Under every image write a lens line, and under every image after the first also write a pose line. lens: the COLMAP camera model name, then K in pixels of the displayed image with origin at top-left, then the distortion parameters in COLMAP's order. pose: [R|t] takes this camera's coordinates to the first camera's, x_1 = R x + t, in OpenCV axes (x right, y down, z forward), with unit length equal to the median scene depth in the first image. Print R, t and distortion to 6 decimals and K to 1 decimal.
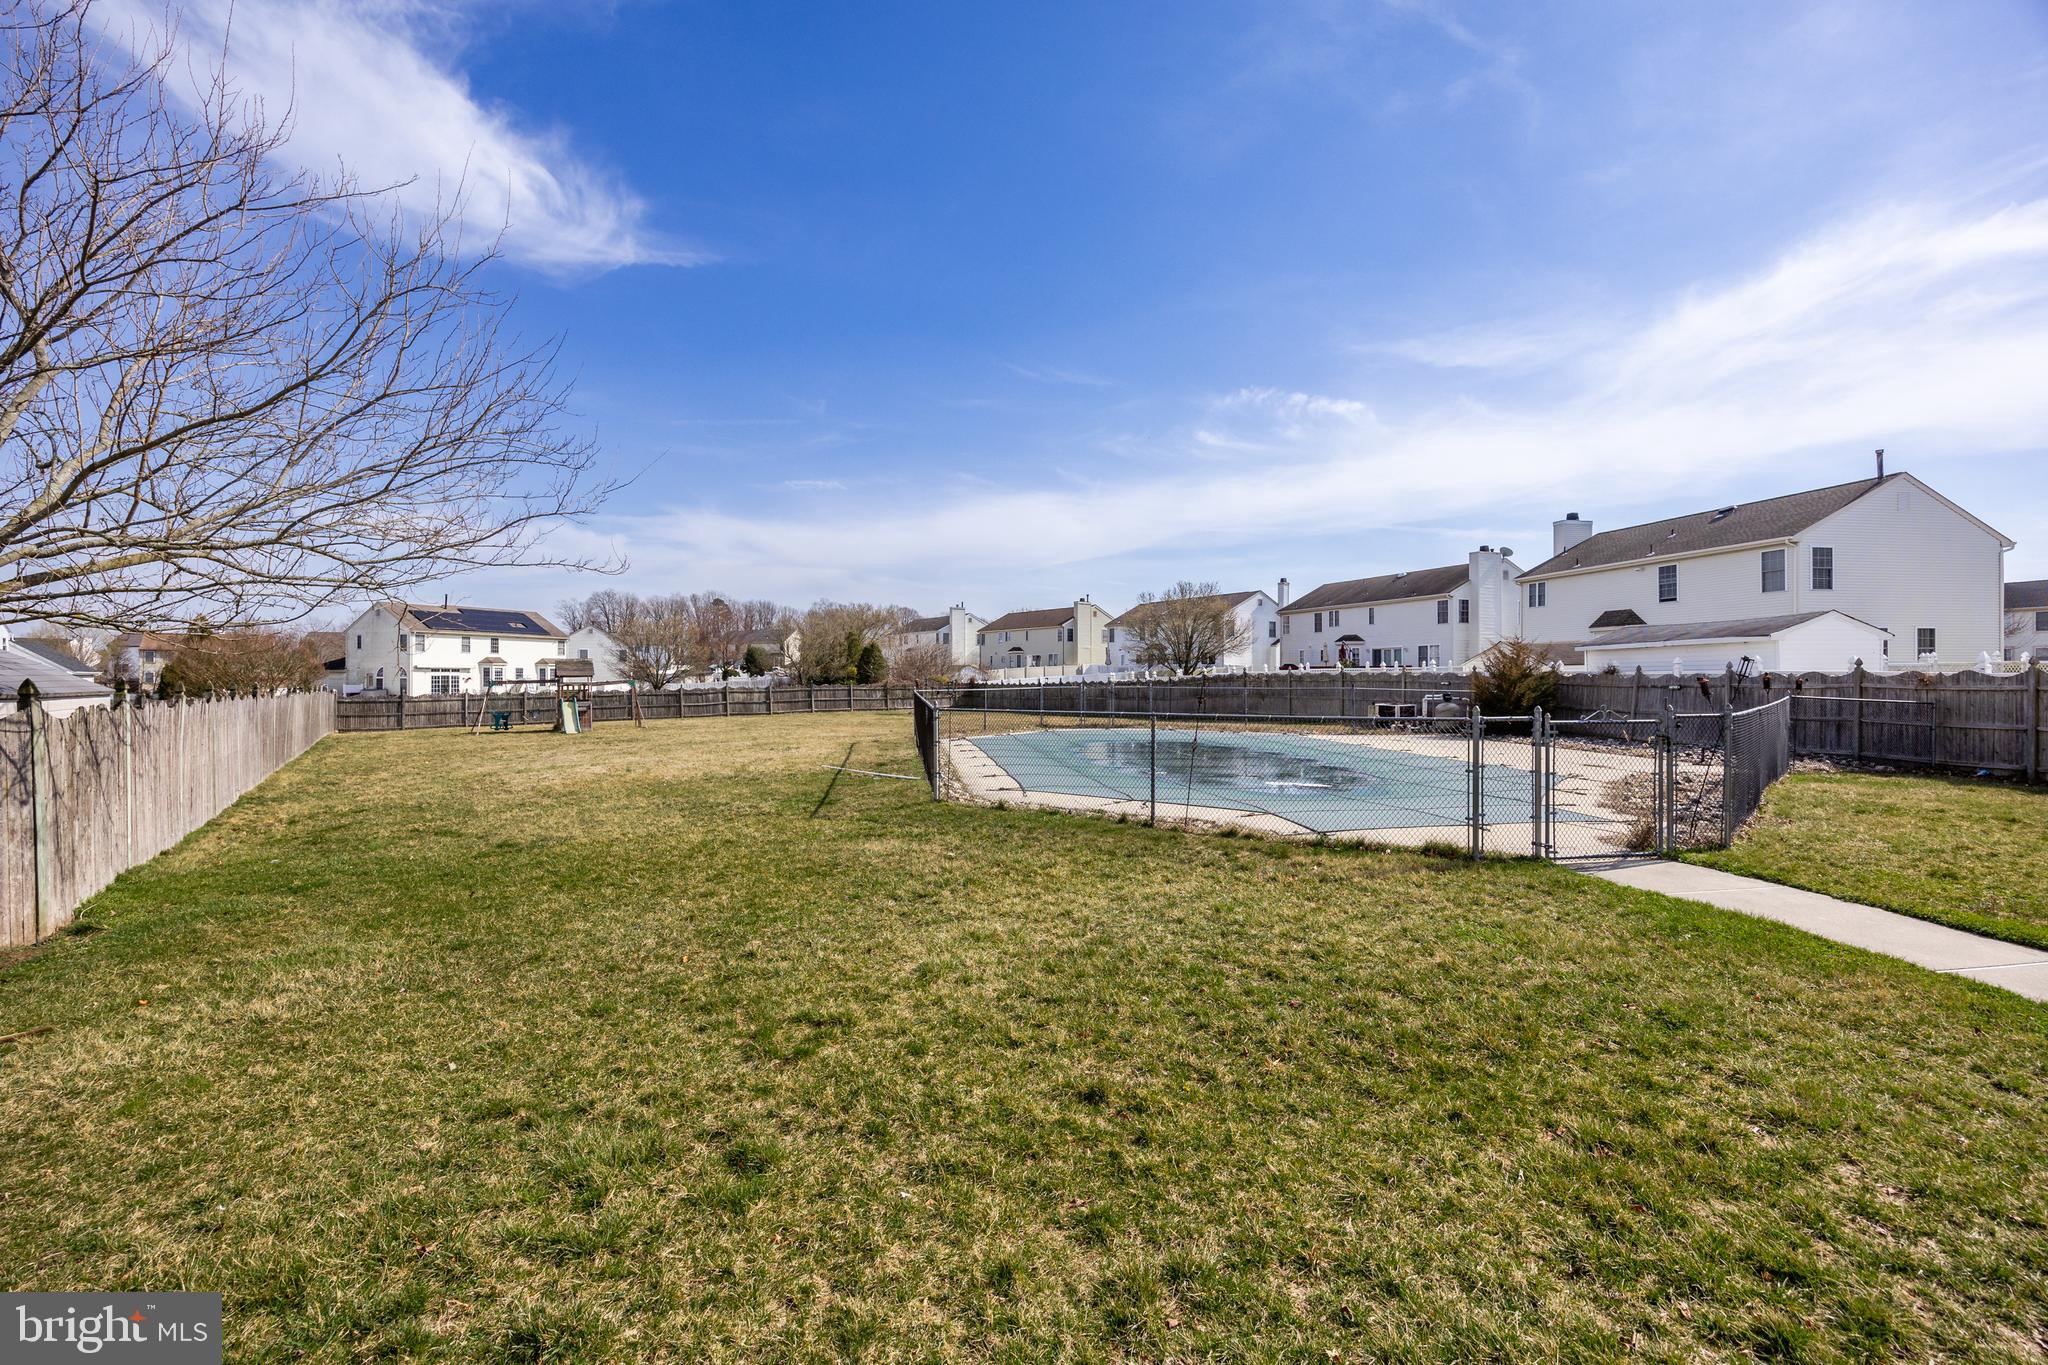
lens RADIAL K [[919.8, 0, 1023.0], [0, 919.8, 685.1], [0, 0, 1]] dist [-0.016588, -0.000474]
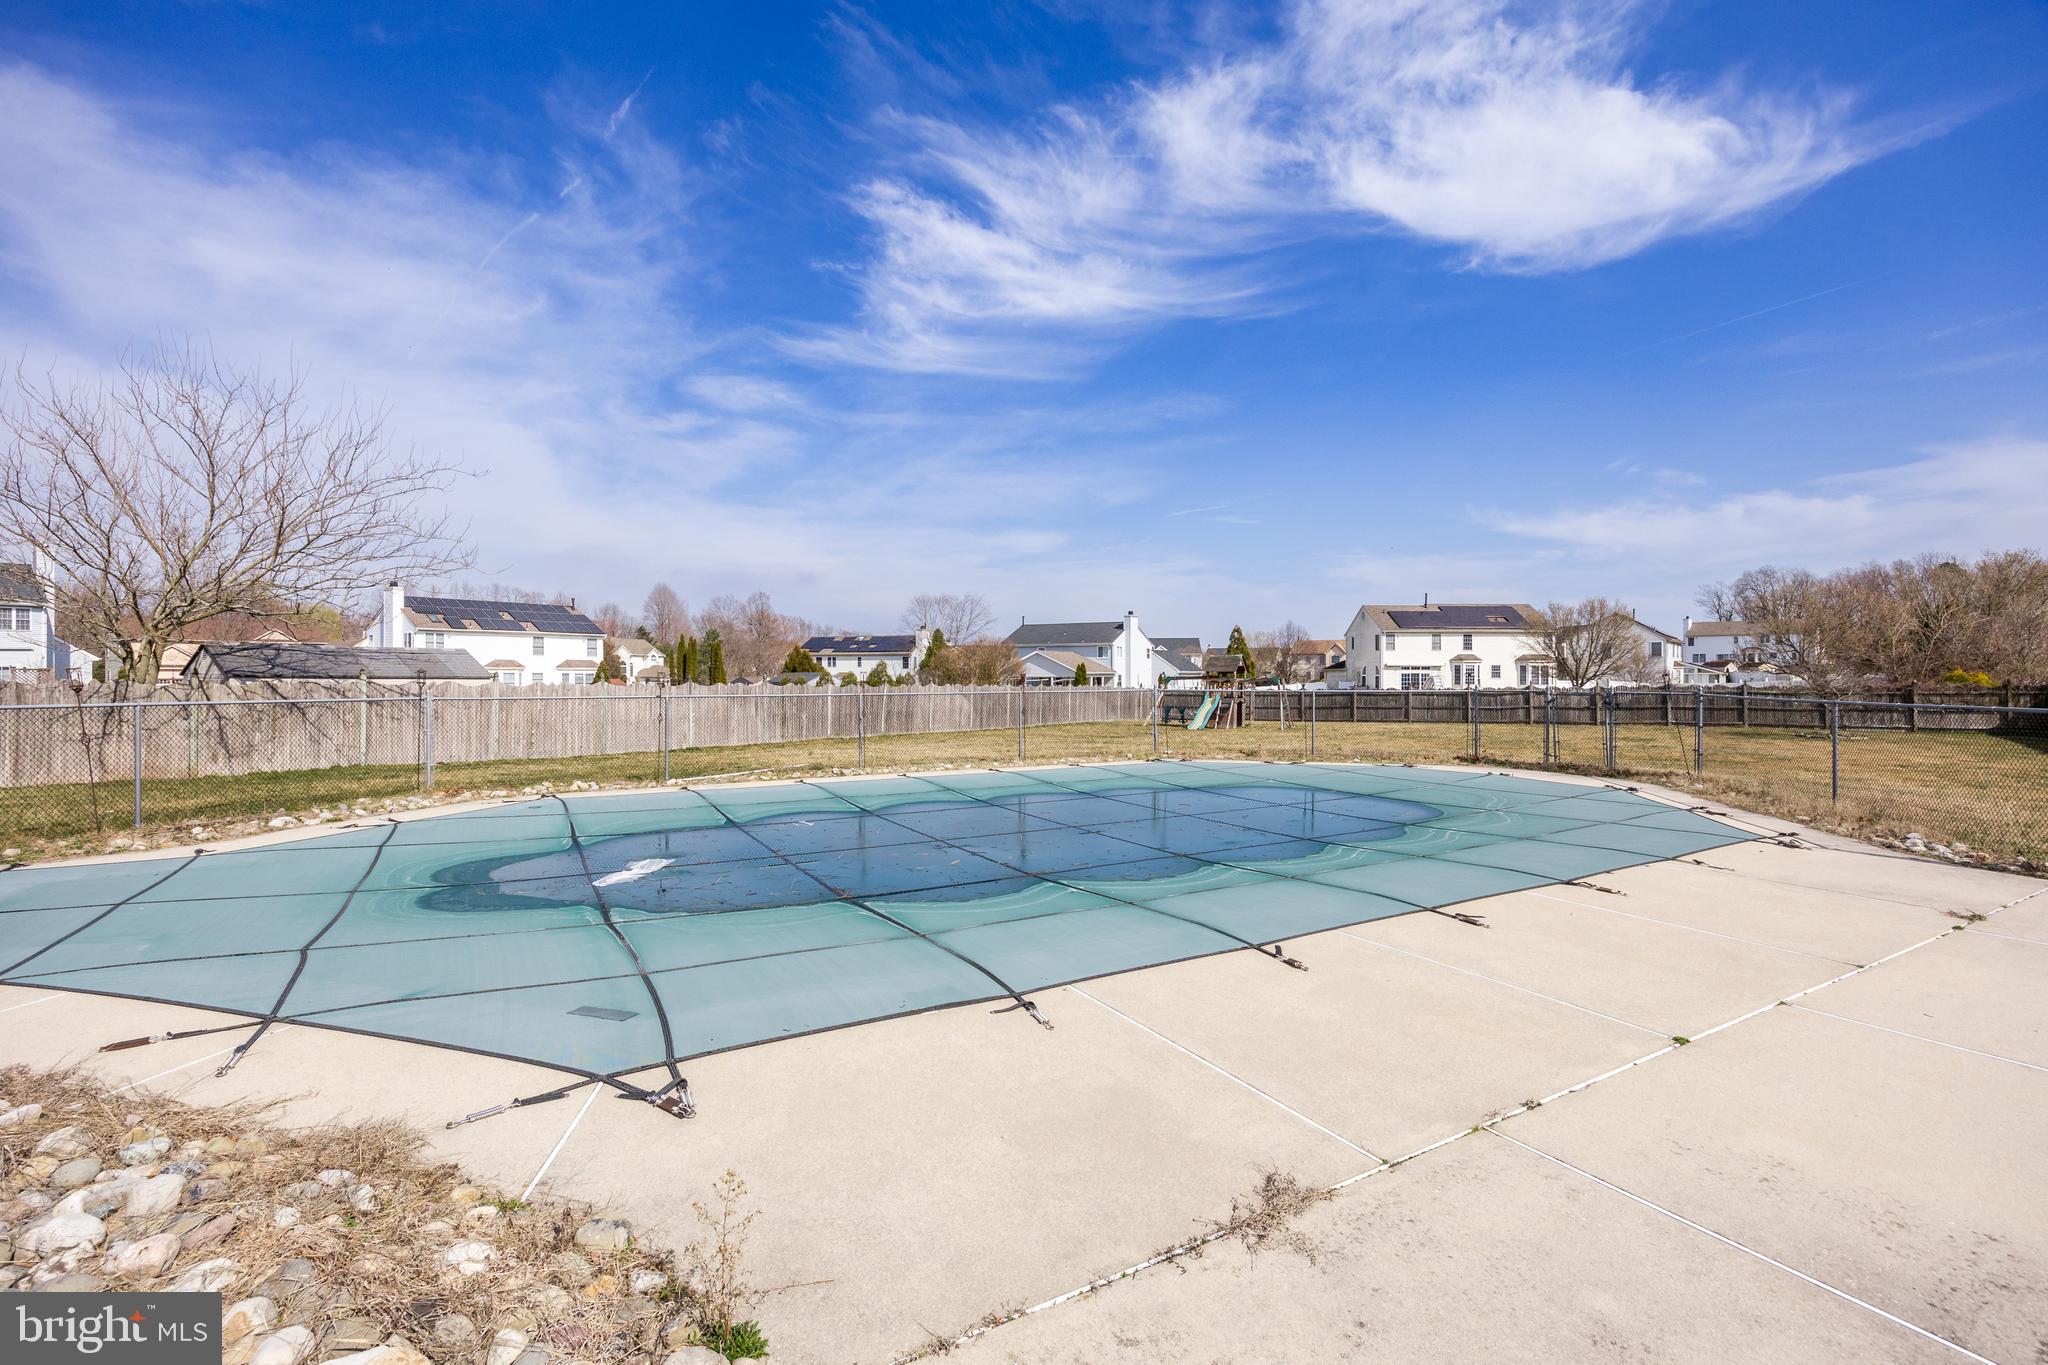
lens RADIAL K [[909.4, 0, 1045.4], [0, 909.4, 670.3], [0, 0, 1]] dist [-0.007003, -0.000776]
pose [[0.375918, -0.003994, -0.926644, 0.154726], [-0.008314, 0.999936, -0.007682, -0.001653], [0.926616, 0.010592, 0.375860, 0.212113]]
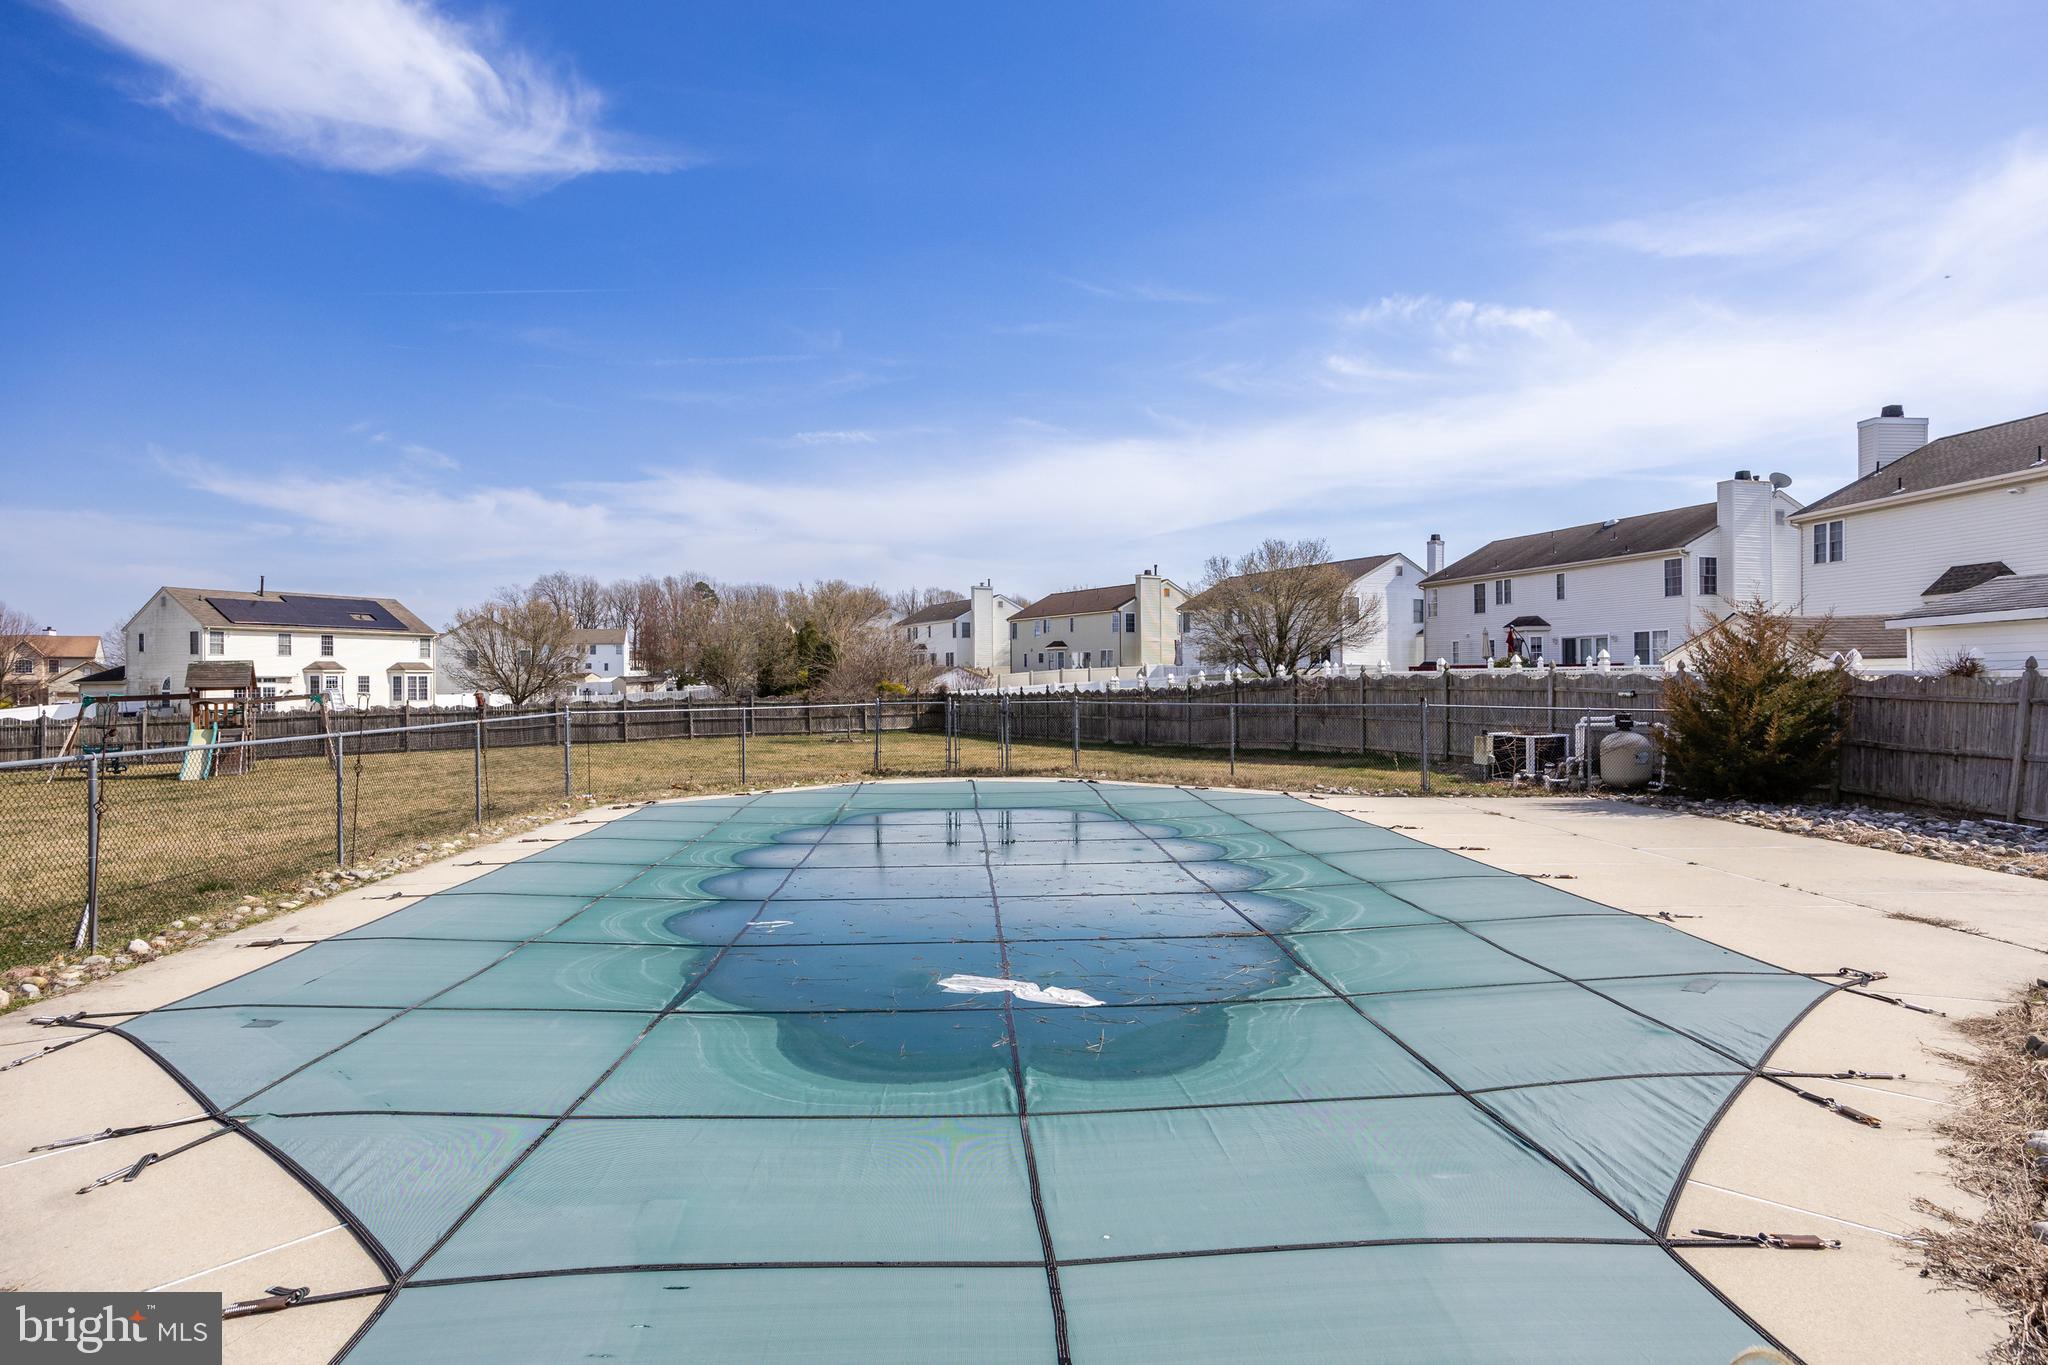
lens RADIAL K [[1151.1, 0, 1016.9], [0, 1151.1, 720.1], [0, 0, 1]] dist [-0.005788, -0.004457]
pose [[0.996635, -0.004850, -0.081827, 0.050132], [0.006834, 0.999689, 0.023989, -0.001590], [0.081685, -0.024468, 0.996358, 0.123388]]
